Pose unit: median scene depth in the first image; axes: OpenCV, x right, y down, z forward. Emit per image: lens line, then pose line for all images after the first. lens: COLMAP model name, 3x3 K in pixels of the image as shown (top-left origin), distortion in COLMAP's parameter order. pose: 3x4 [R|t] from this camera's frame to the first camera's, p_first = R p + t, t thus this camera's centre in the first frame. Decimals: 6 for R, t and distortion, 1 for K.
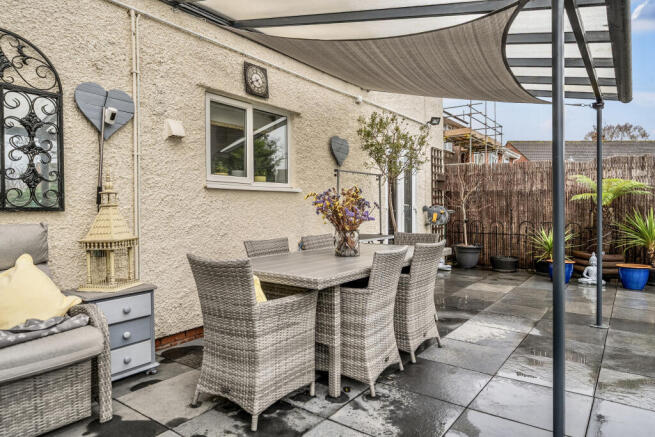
lens RADIAL K [[414.6, 0, 327.5], [0, 414.6, 206.0], [0, 0, 1]] dist [-0.000815, 0.001564]
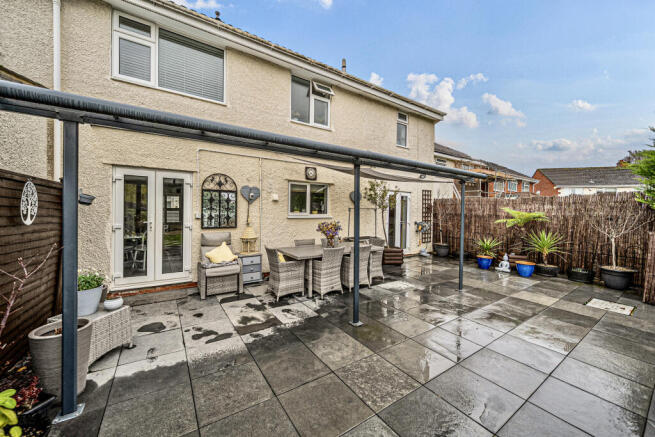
lens RADIAL K [[245.0, 0, 325.9], [0, 245.0, 207.3], [0, 0, 1]] dist [0.000128, 0.000007]
pose [[0.940504, 0.015284, -0.339438, 0.634314], [-0.017568, 0.999839, -0.003659, -0.149616], [0.339328, 0.009405, 0.940621, -0.526886]]
